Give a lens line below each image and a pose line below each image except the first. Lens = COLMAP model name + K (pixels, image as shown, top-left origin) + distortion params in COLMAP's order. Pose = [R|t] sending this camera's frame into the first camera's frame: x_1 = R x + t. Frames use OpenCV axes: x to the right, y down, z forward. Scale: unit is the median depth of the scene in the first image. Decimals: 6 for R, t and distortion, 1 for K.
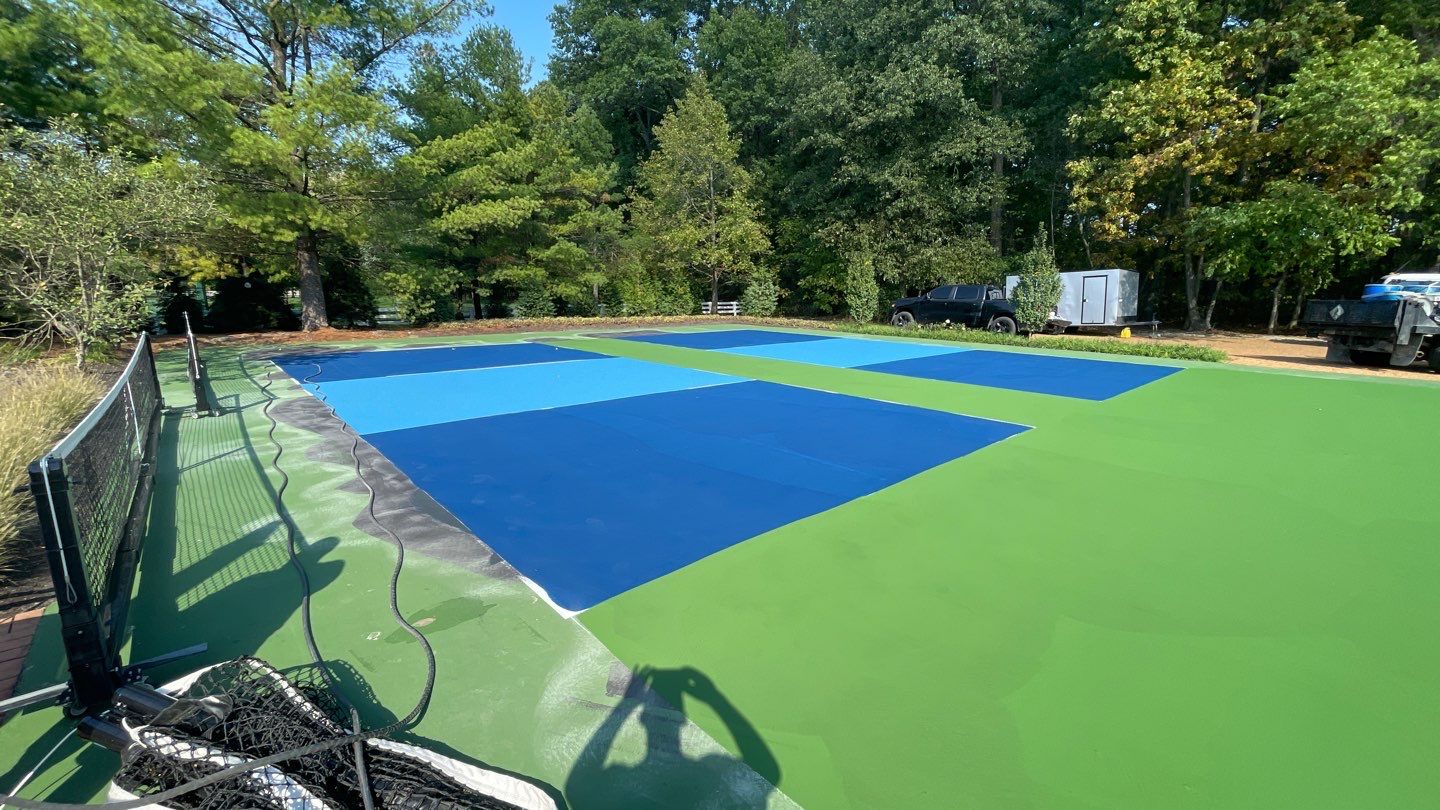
lens RADIAL K [[594.7, 0, 720.0], [0, 594.7, 405.0], [0, 0, 1]] dist [0.000122, -0.000143]
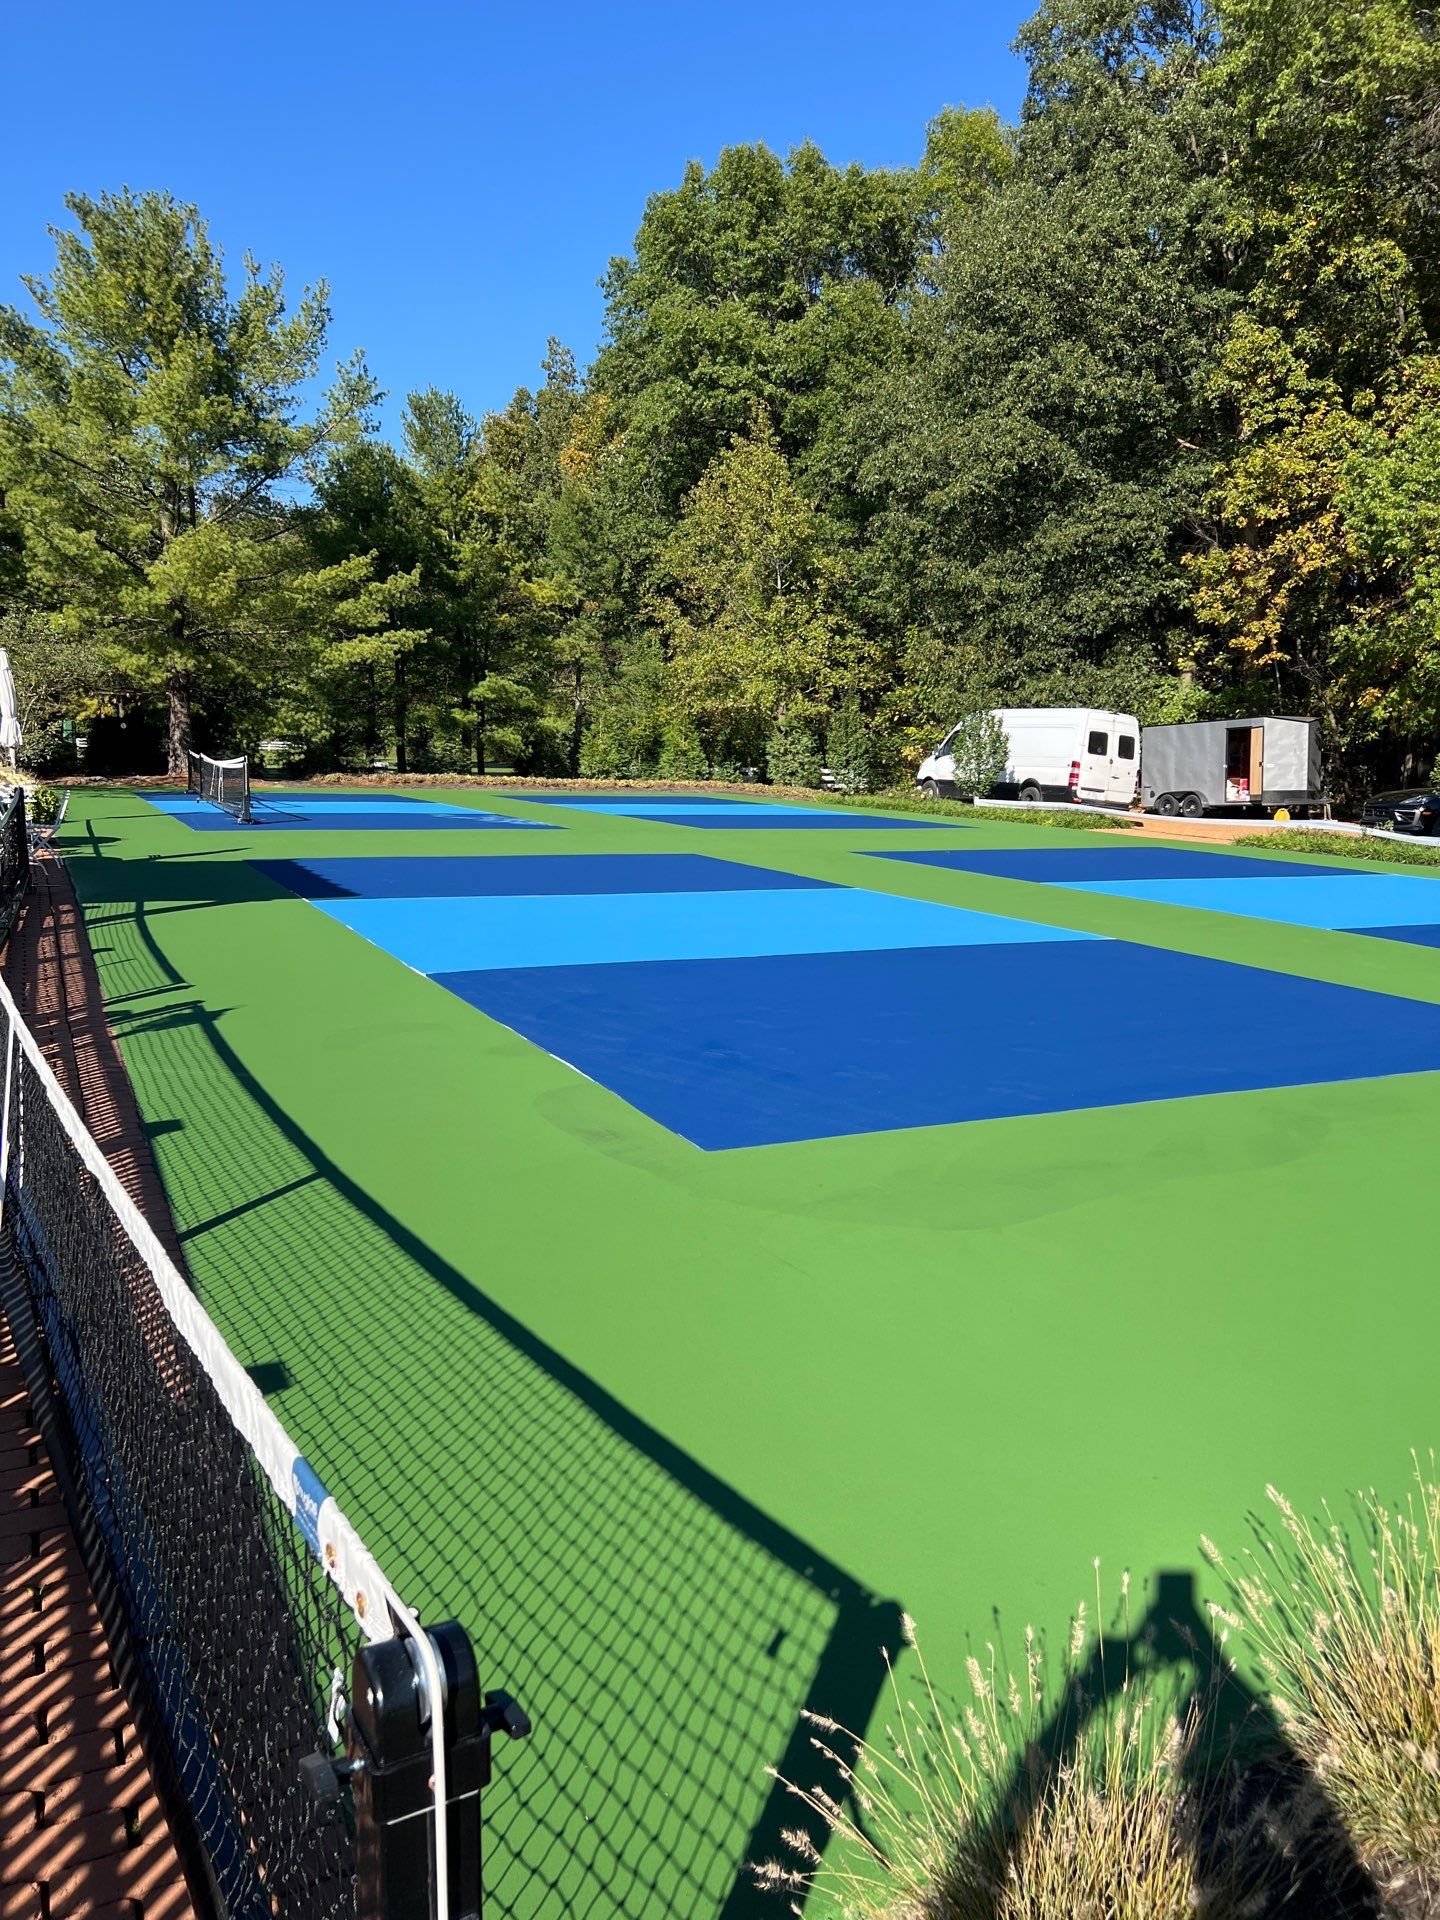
lens RADIAL K [[1440.3, 0, 720.0], [0, 1440.3, 960.0], [0, 0, 1]] dist [0.067079, 0.001570]
pose [[0.961061, 0.055416, -0.270724, 0.621698], [-0.069237, 0.996726, -0.041763, 0.164486], [0.267523, 0.058881, 0.961751, -0.773071]]
